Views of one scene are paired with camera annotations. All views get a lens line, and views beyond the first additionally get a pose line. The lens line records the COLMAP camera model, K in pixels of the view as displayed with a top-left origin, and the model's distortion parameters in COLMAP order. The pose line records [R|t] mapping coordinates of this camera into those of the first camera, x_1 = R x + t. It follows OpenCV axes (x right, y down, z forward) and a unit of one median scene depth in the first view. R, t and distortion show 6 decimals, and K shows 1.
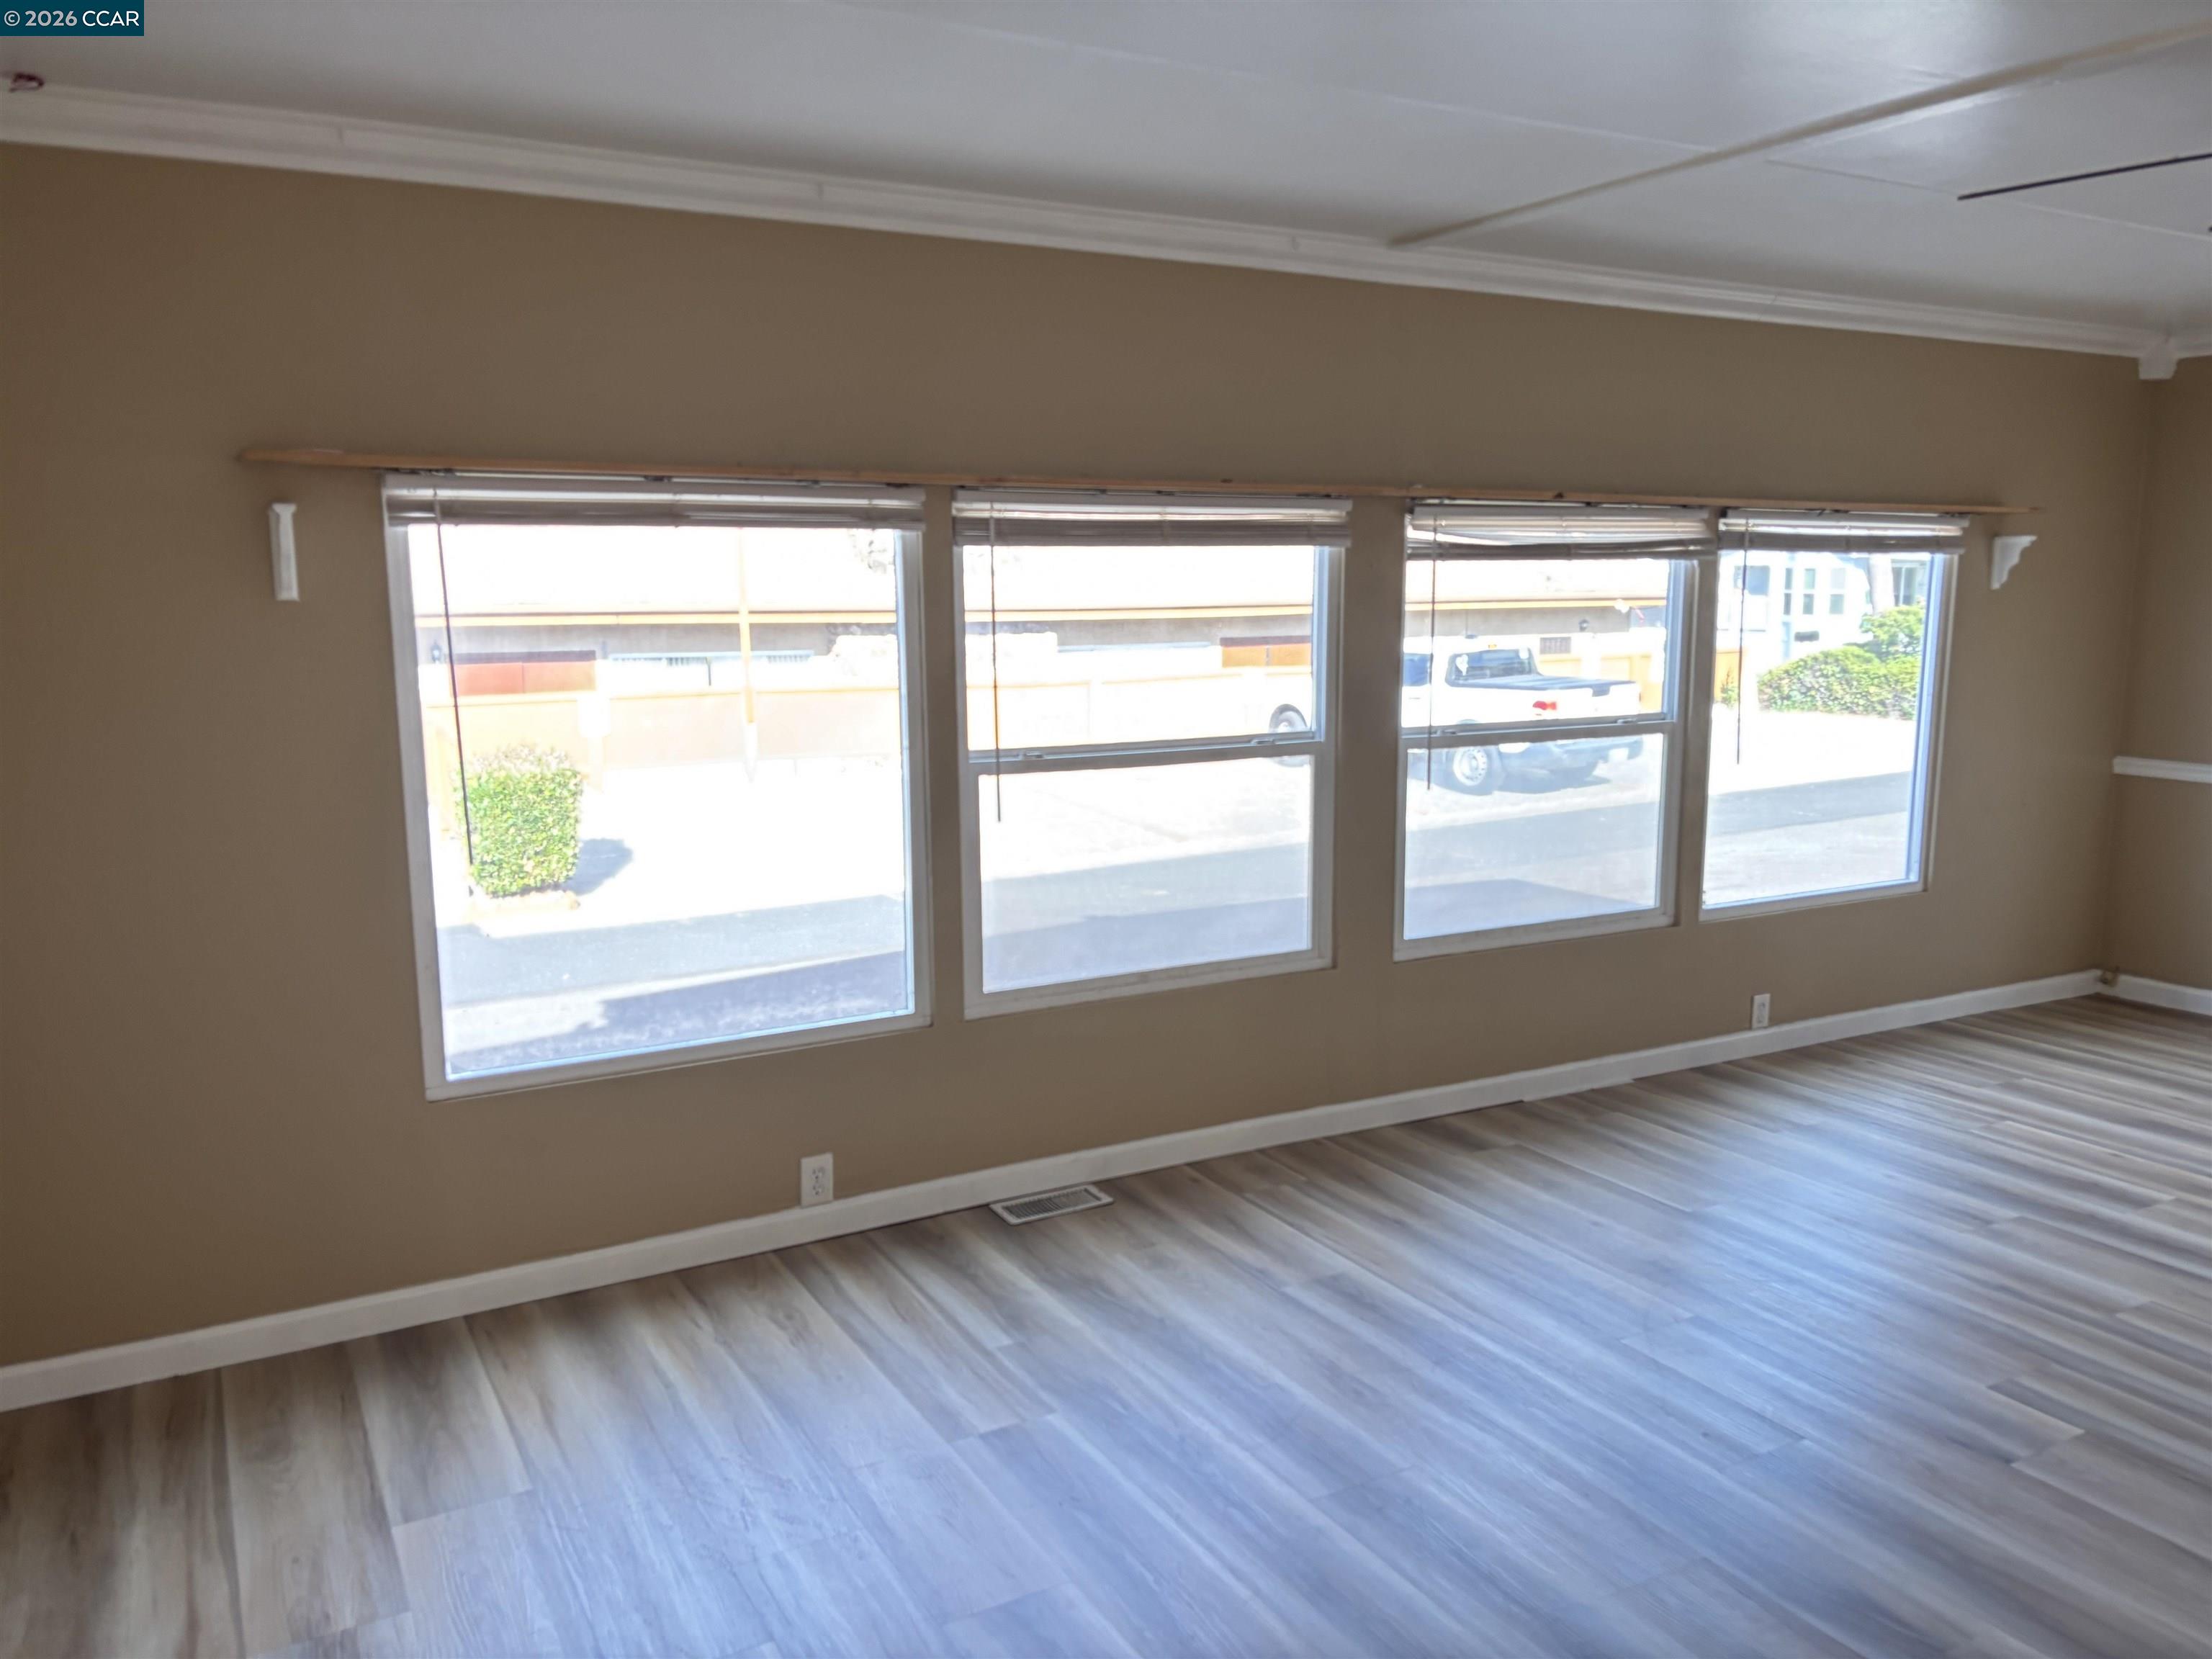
lens RADIAL K [[1667.9, 0, 1098.7], [0, 1667.9, 827.1], [0, 0, 1]] dist [0.010586, 0.000812]
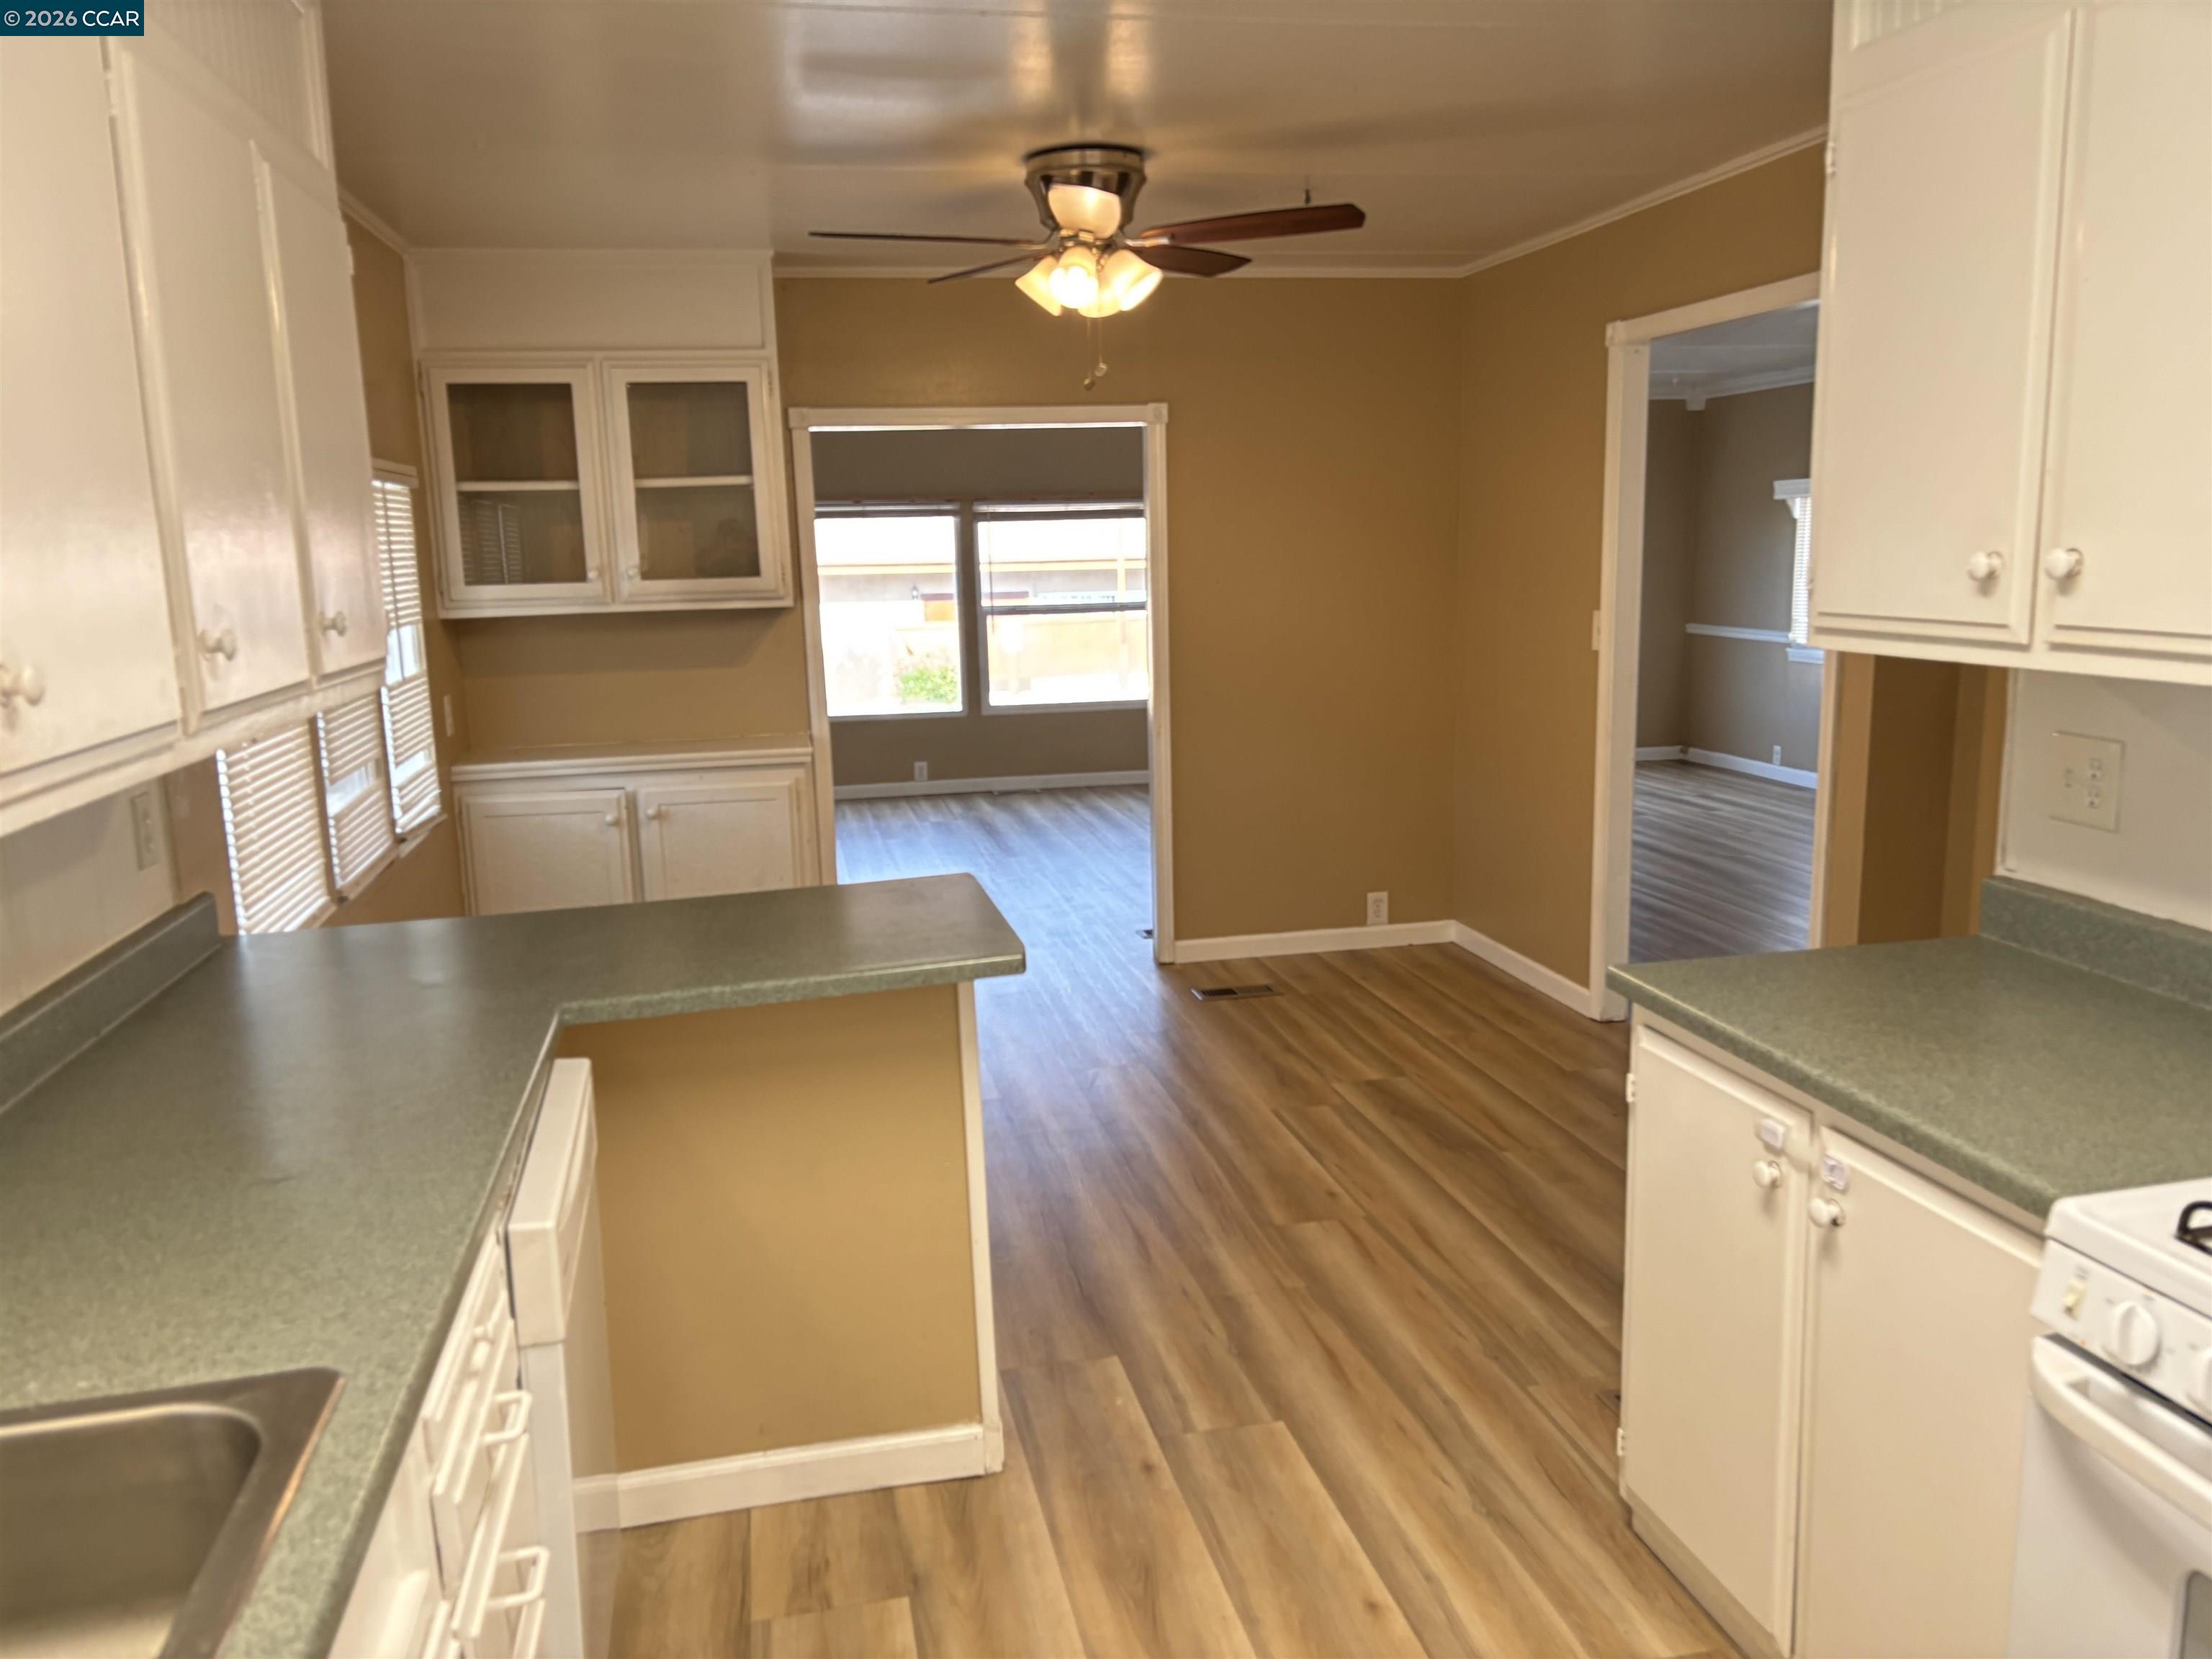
lens RADIAL K [[1667.9, 0, 1113.7], [0, 1667.9, 831.2], [0, 0, 1]] dist [0.010586, 0.000812]
pose [[0.957828, 0.033647, -0.285366, 0.847056], [-0.023960, 0.999014, 0.037370, 0.198372], [0.286342, -0.028957, 0.957690, -1.371435]]
